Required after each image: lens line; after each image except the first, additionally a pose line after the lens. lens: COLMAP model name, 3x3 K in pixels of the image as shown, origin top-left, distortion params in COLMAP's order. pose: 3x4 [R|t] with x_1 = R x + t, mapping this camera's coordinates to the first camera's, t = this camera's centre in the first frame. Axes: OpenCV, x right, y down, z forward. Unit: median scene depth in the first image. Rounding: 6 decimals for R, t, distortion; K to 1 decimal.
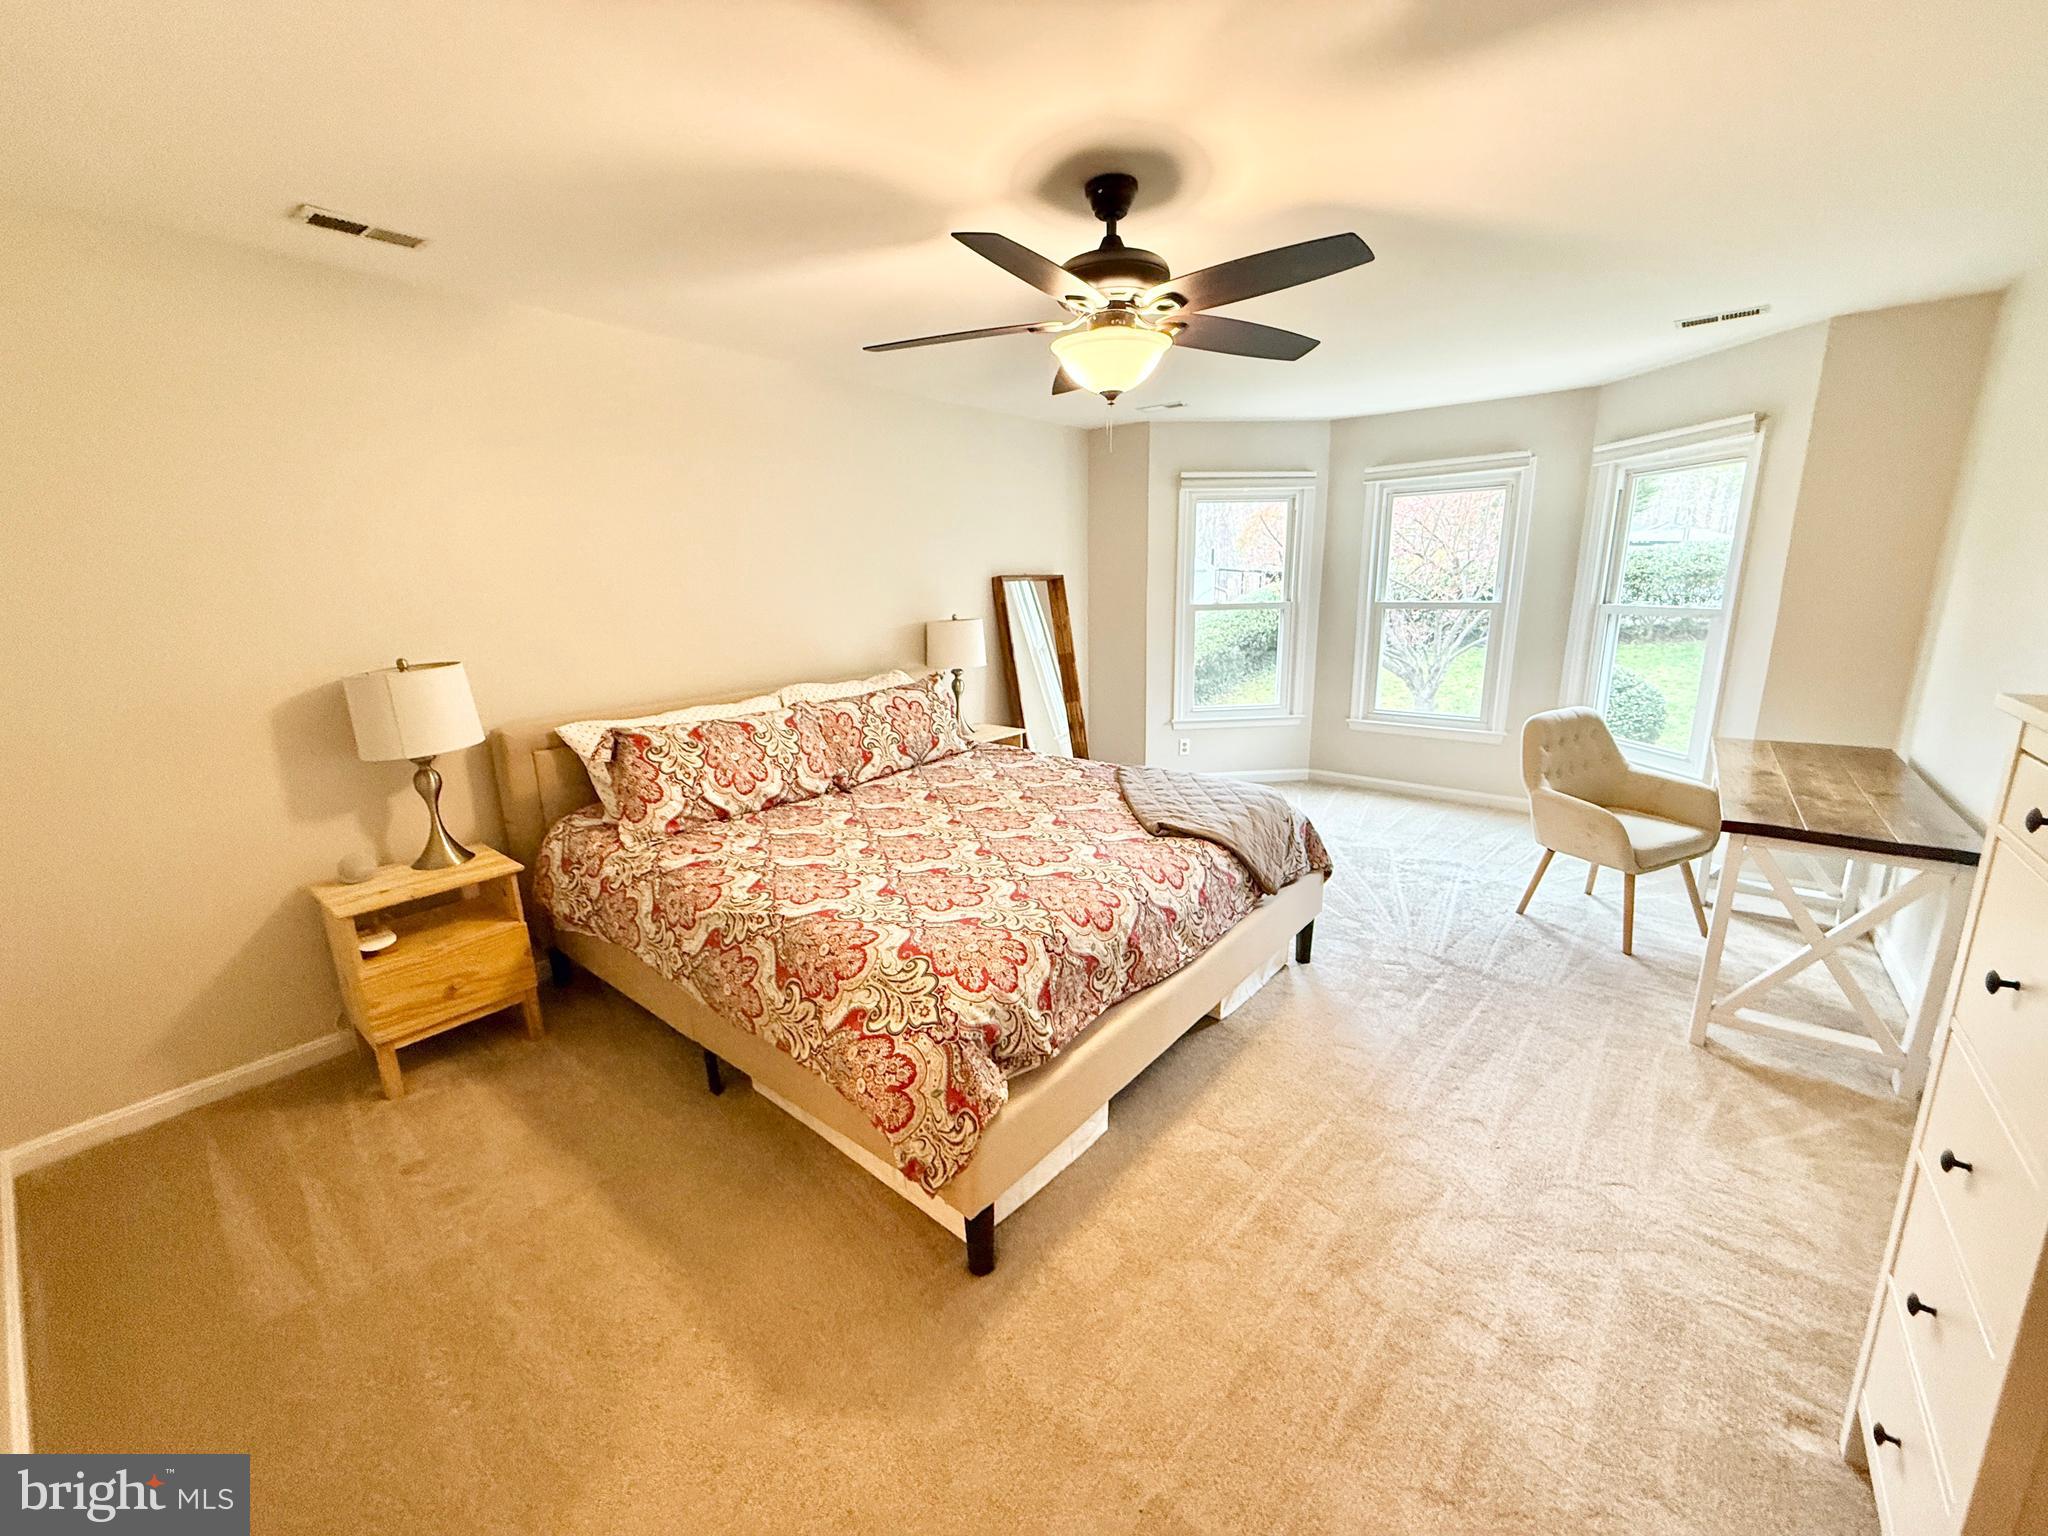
lens RADIAL K [[813.3, 0, 1018.3], [0, 813.3, 762.7], [0, 0, 1]] dist [-0.000653, -0.000426]
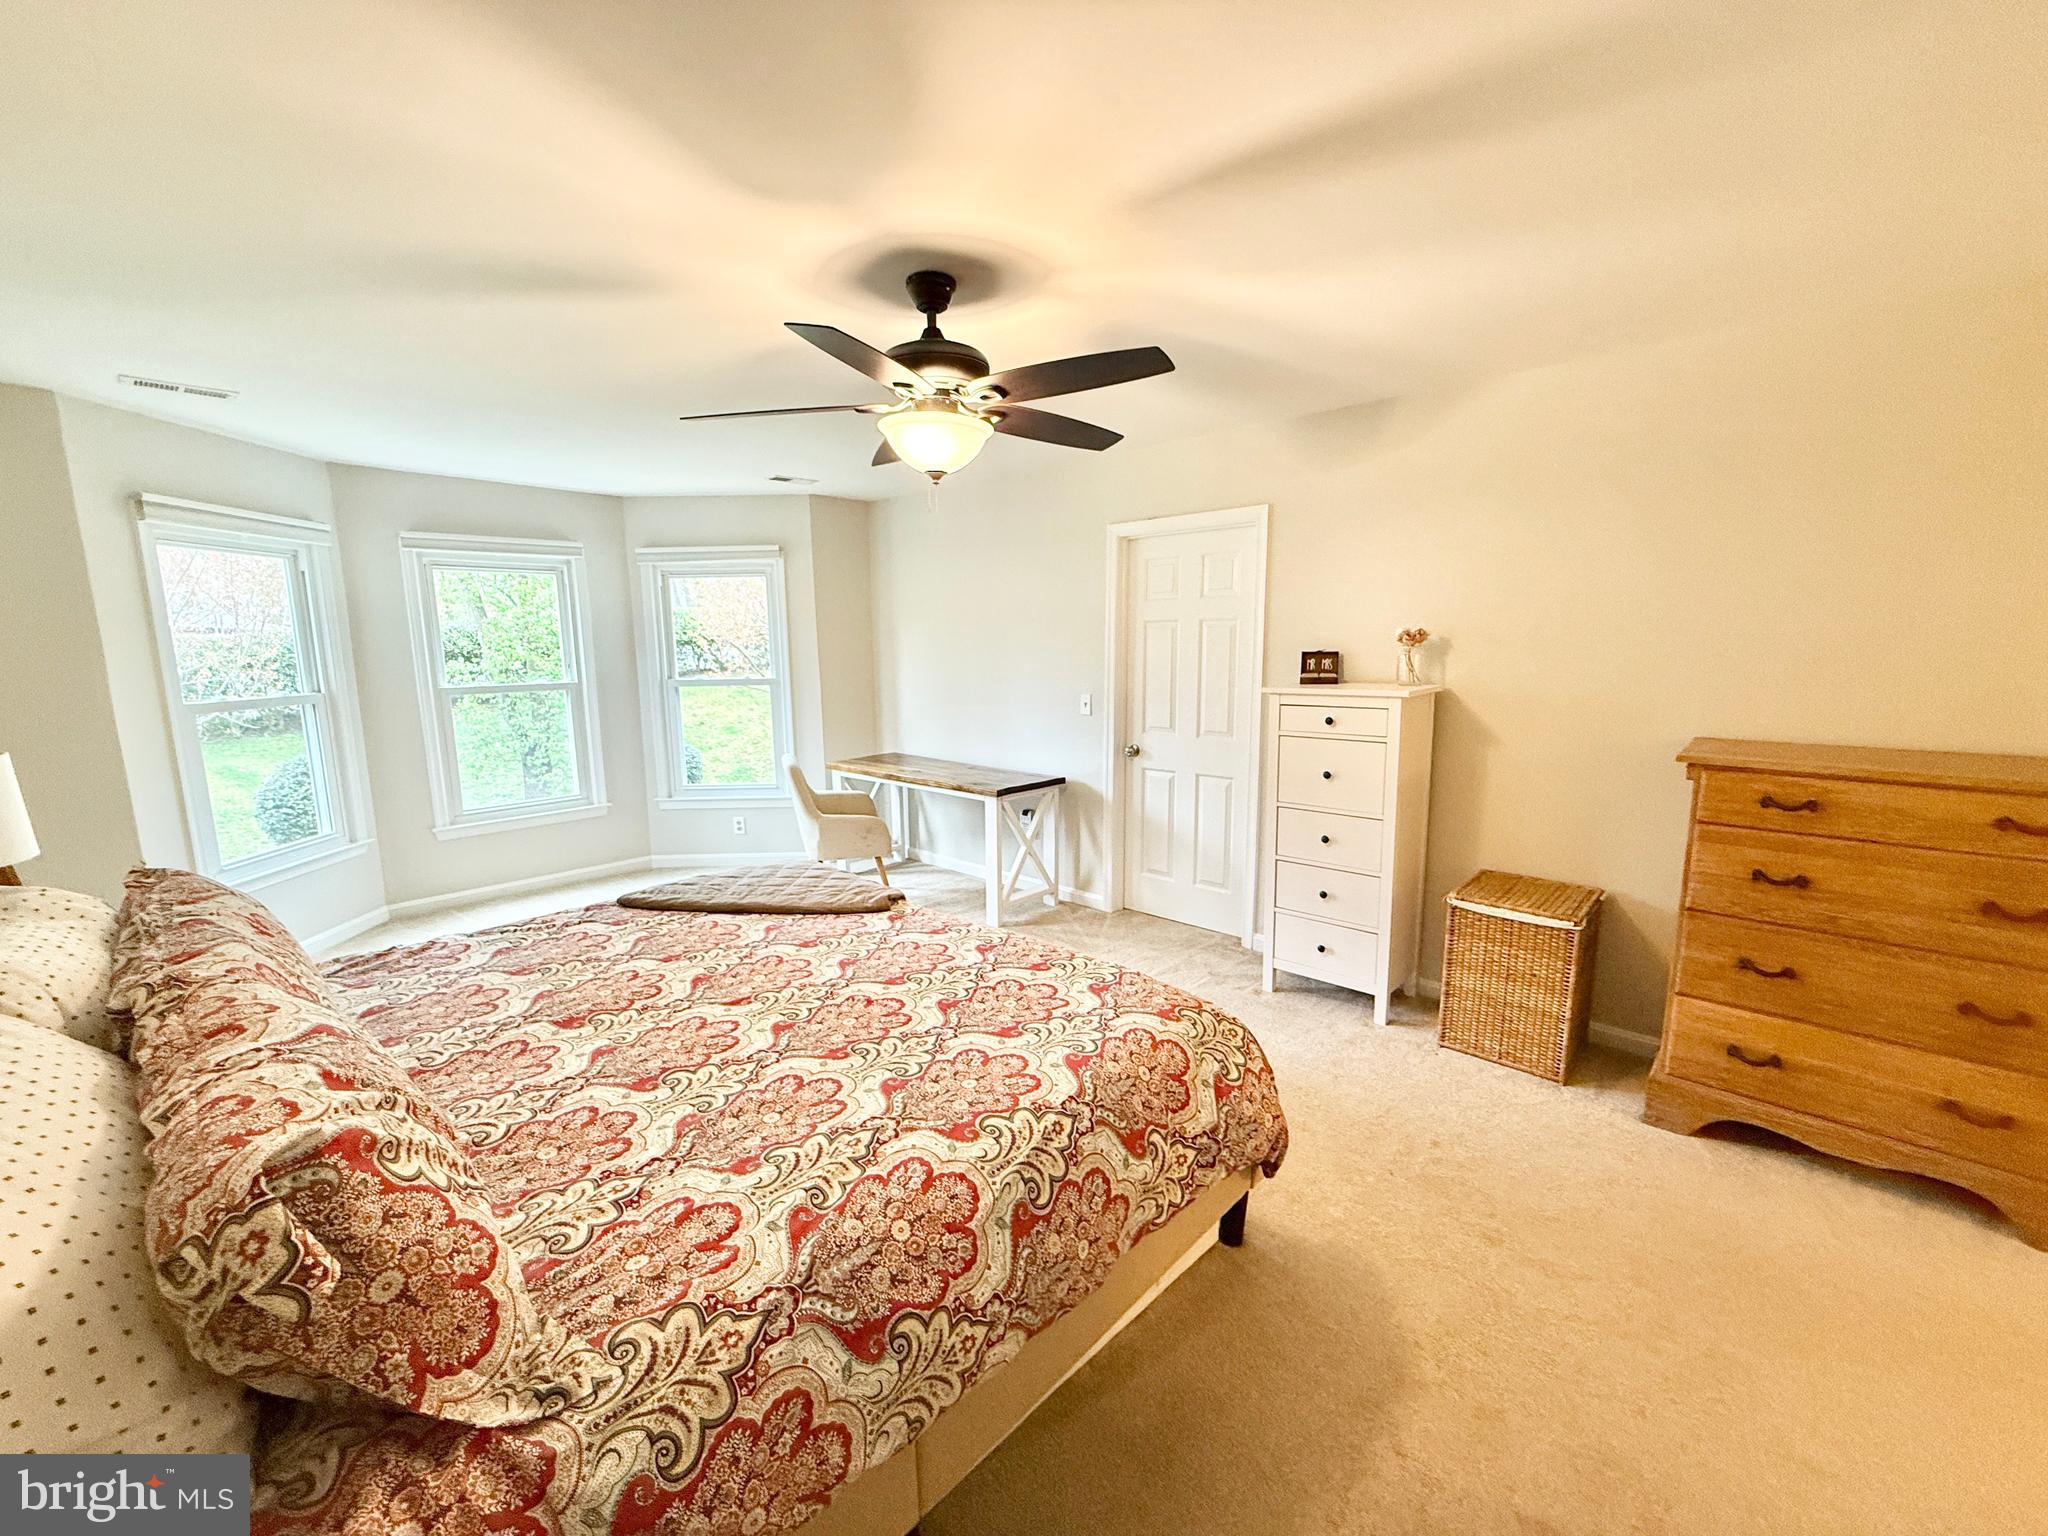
lens RADIAL K [[813.3, 0, 1018.2], [0, 813.3, 768.7], [0, 0, 1]] dist [-0.000653, -0.000426]
pose [[0.082694, -0.137702, 0.987016, -0.607381], [0.234639, 0.965255, 0.115008, -0.120111], [-0.968559, 0.222082, 0.112131, 0.558774]]
